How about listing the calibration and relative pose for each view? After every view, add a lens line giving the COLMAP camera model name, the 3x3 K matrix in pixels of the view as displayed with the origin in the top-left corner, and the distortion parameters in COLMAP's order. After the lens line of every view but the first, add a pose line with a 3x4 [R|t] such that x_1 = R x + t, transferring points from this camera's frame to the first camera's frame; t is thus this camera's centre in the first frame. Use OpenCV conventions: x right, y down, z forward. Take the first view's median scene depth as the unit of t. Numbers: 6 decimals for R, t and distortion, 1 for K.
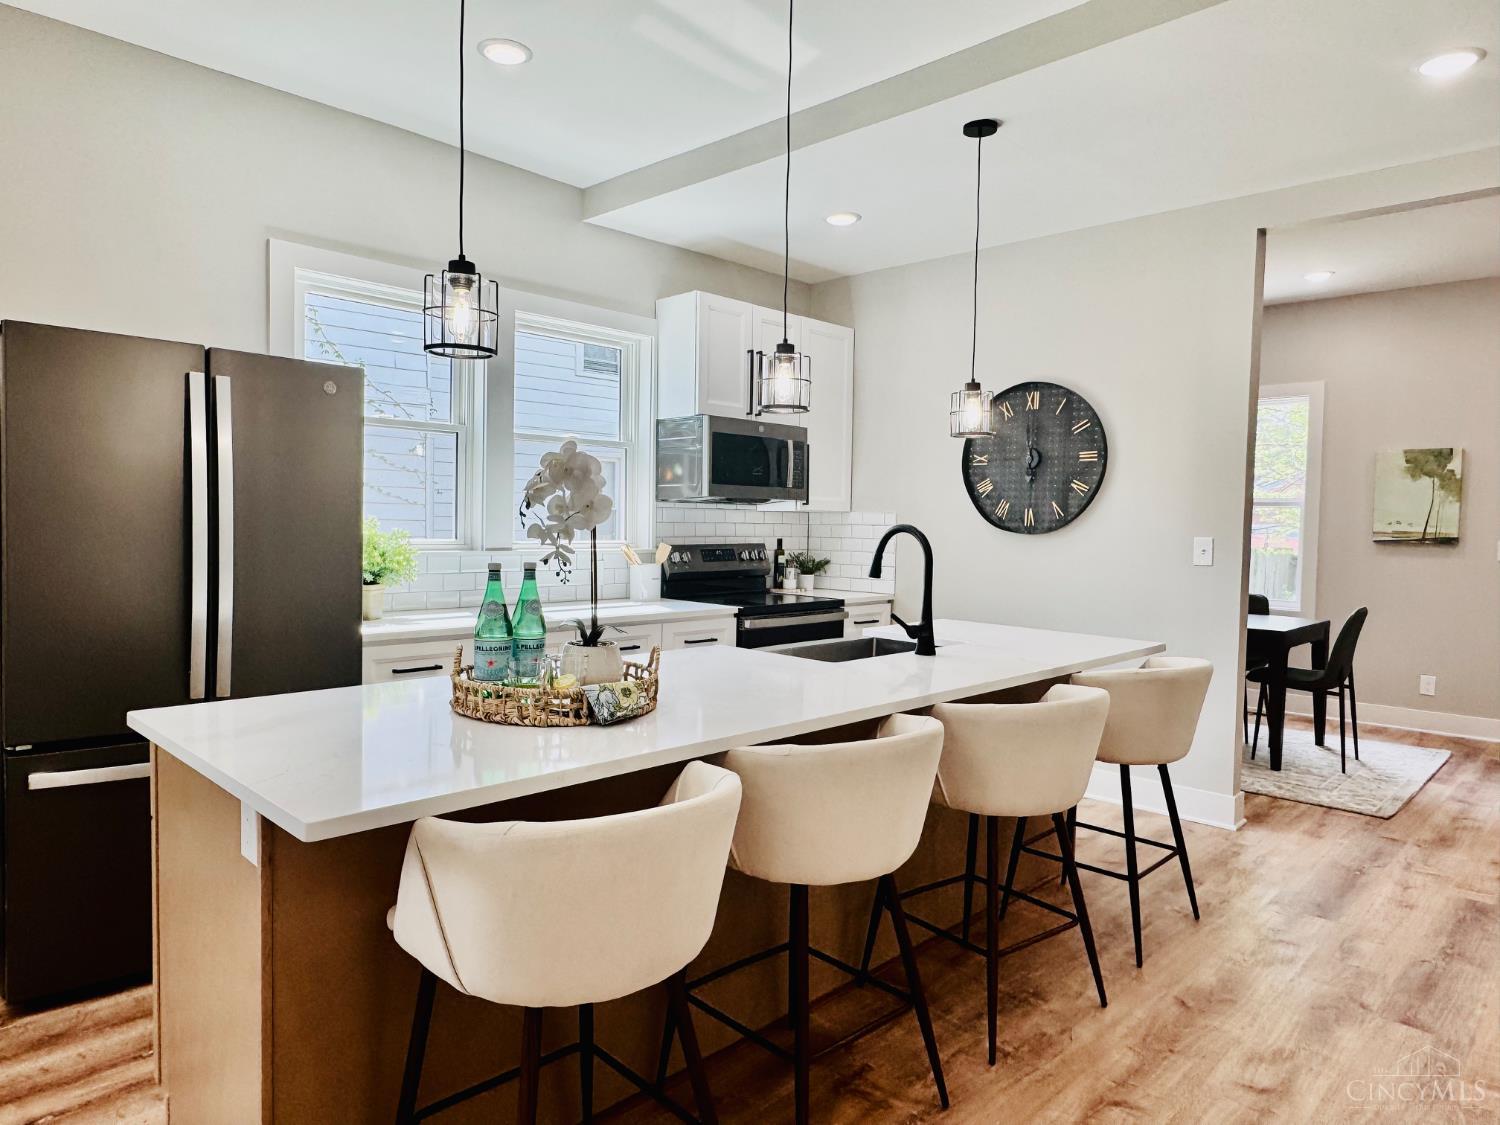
lens RADIAL K [[960.1, 0, 740.1], [0, 960.1, 571.2], [0, 0, 1]] dist [-0.005562, 0.002925]
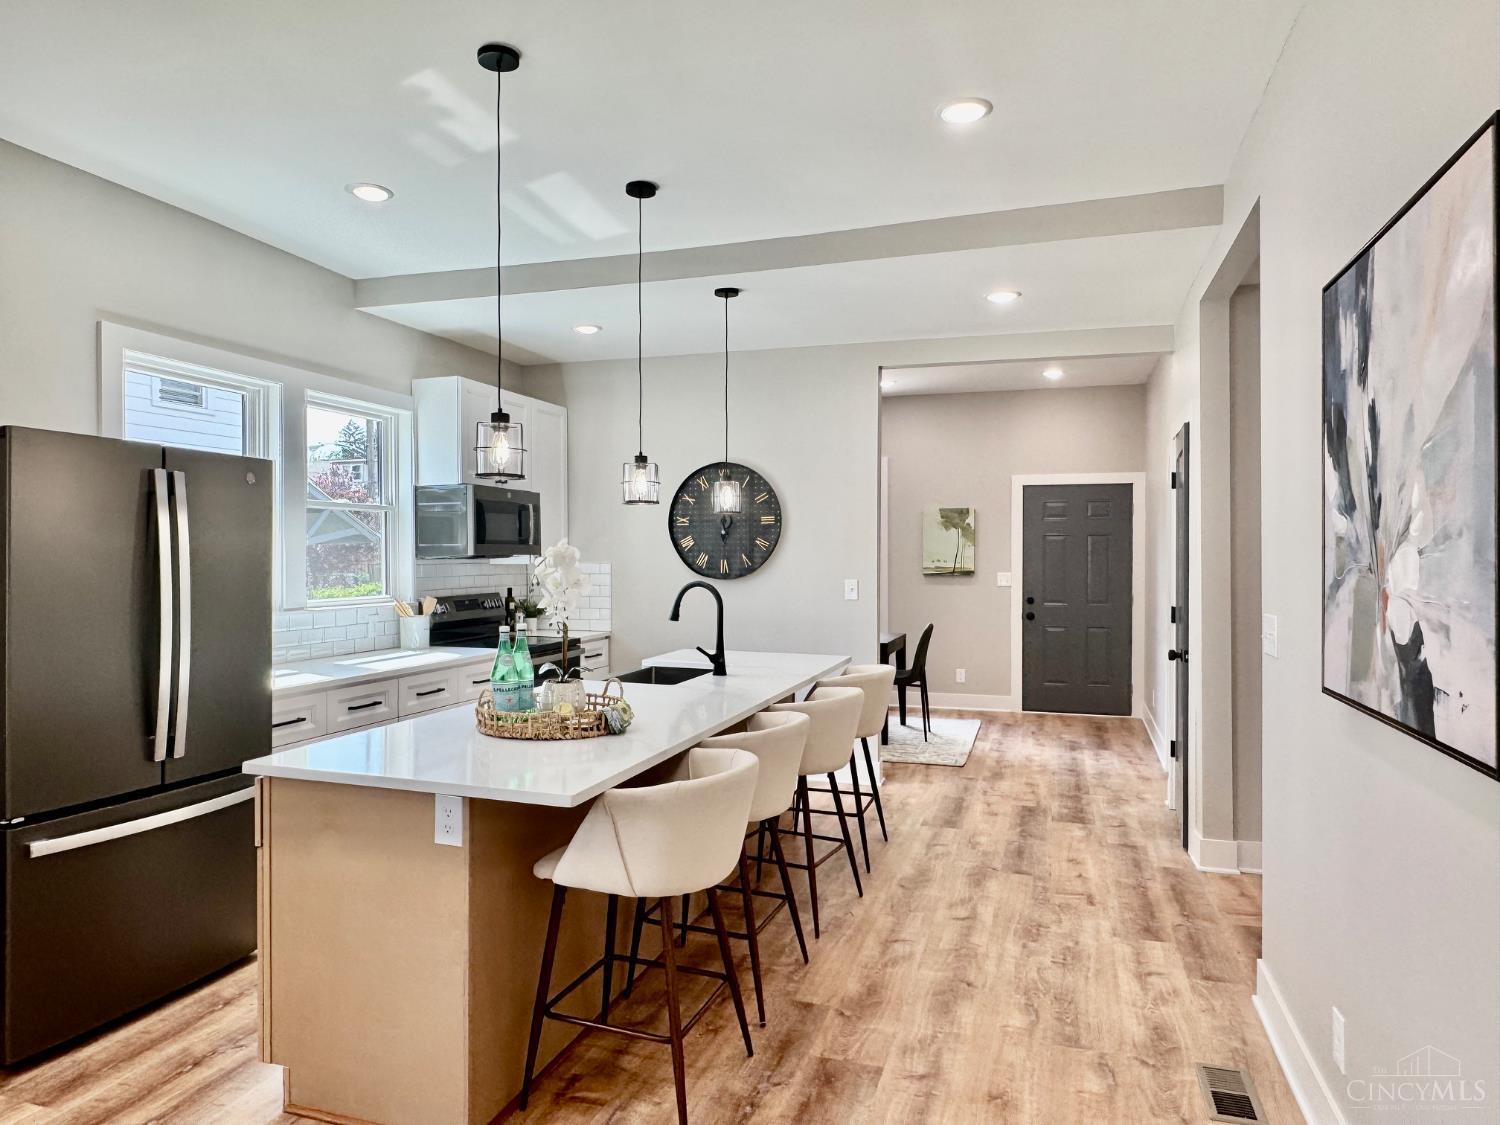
lens RADIAL K [[960.1, 0, 740.1], [0, 960.1, 571.2], [0, 0, 1]] dist [-0.005562, 0.002925]
pose [[0.897034, -0.025054, 0.441252, -0.258341], [0.039136, 0.998973, -0.022841, -0.019981], [-0.440226, 0.037758, 0.897093, -0.172860]]
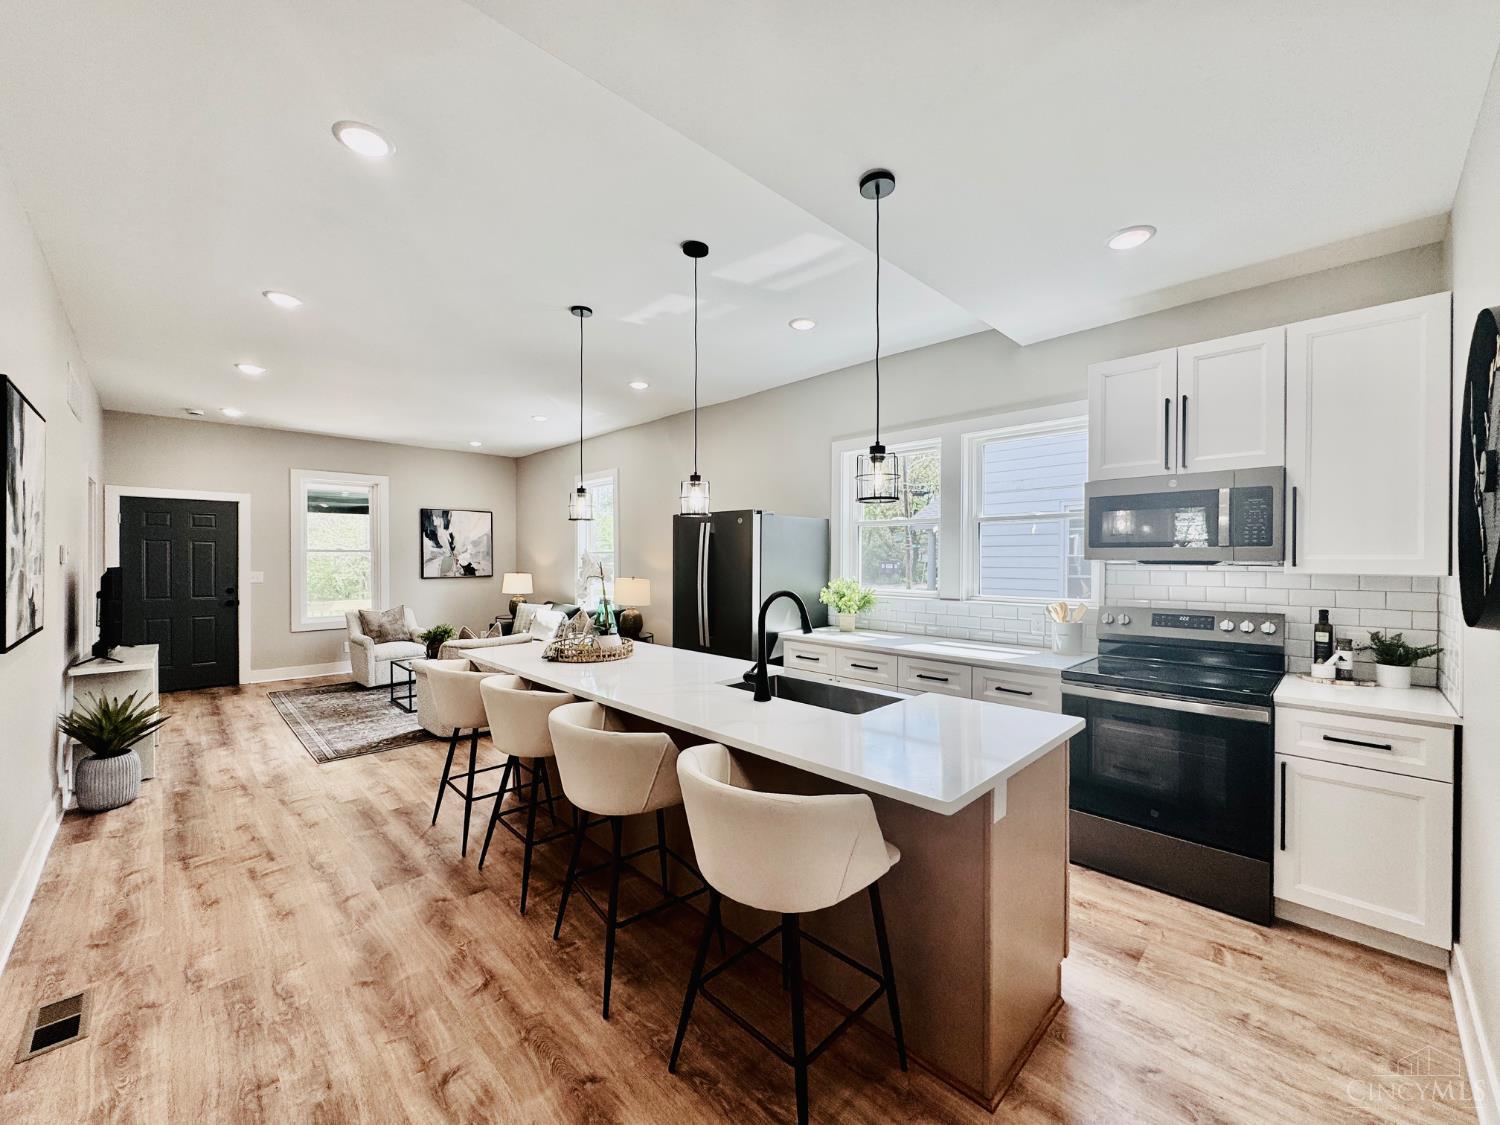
lens RADIAL K [[598.7, 0, 750.0], [0, 598.7, 562.5], [0, 0, 1]] dist [0.000386, 0.000388]
pose [[-0.014553, -0.007511, -0.999866, 0.625695], [-0.054372, 0.998498, -0.006710, -0.052214], [0.998415, 0.054267, -0.014939, 0.659124]]
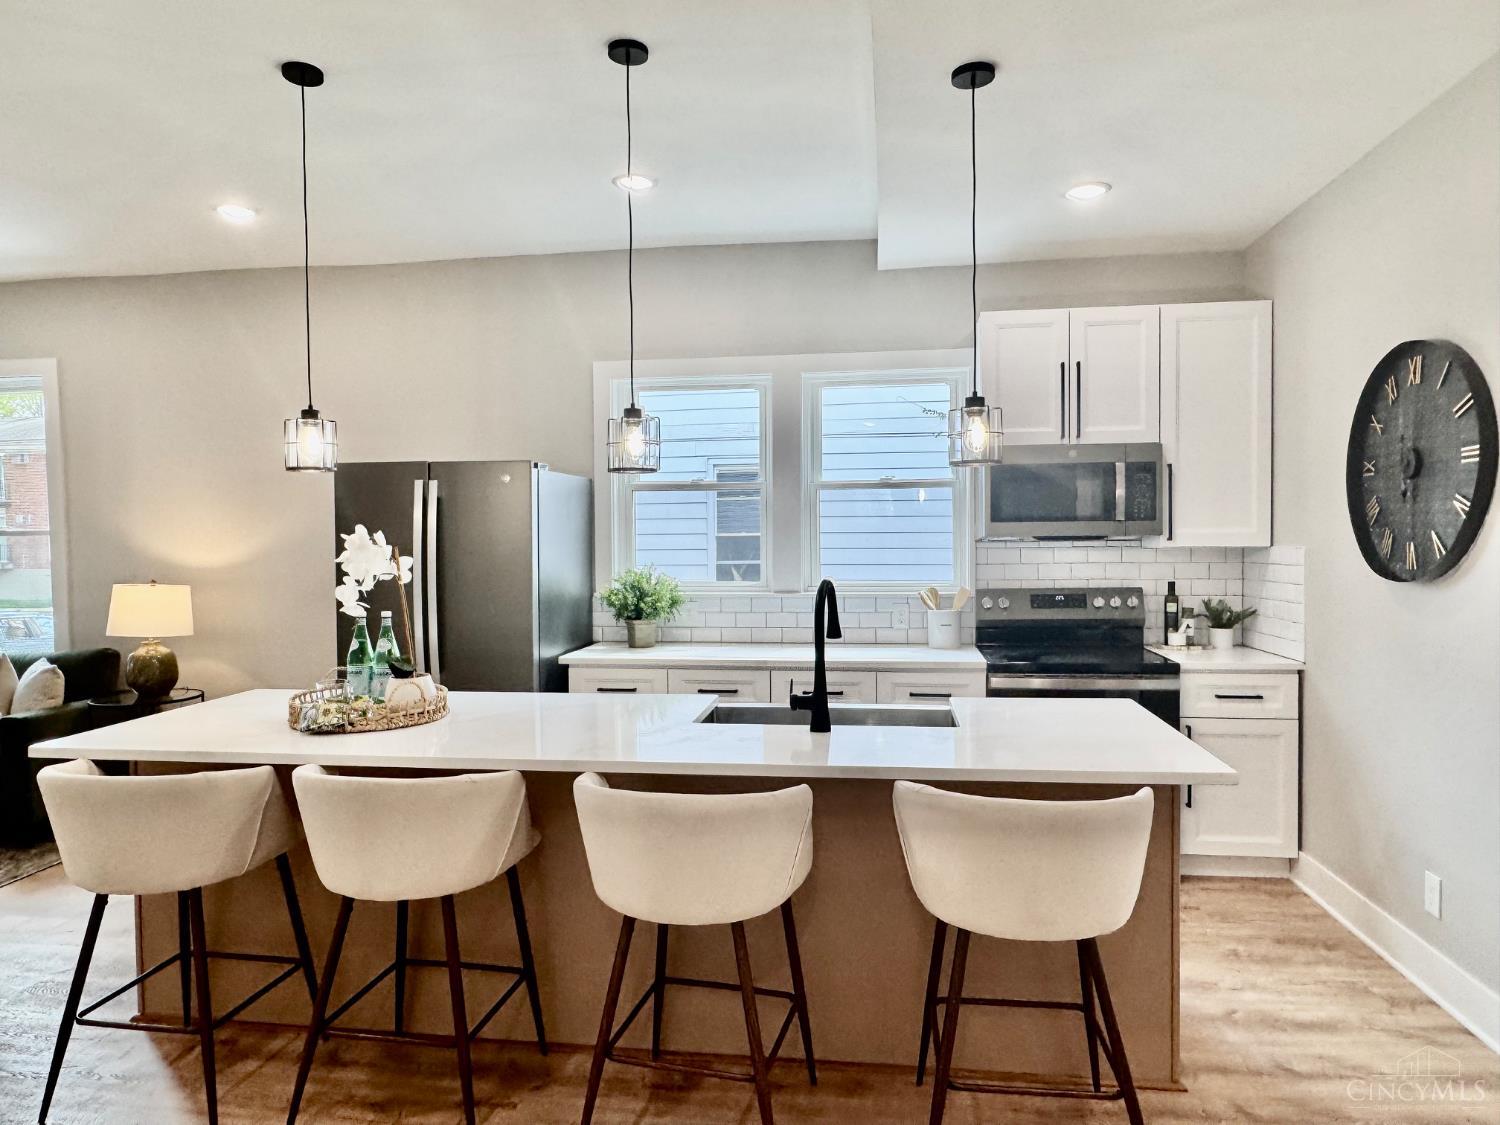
lens RADIAL K [[960.1, 0, 740.1], [0, 960.1, 571.2], [0, 0, 1]] dist [-0.005562, 0.002925]
pose [[0.589671, 0.005099, -0.807627, 0.567504], [-0.023120, 0.999677, -0.010569, -0.031200], [0.807313, 0.024904, 0.589598, 0.285972]]
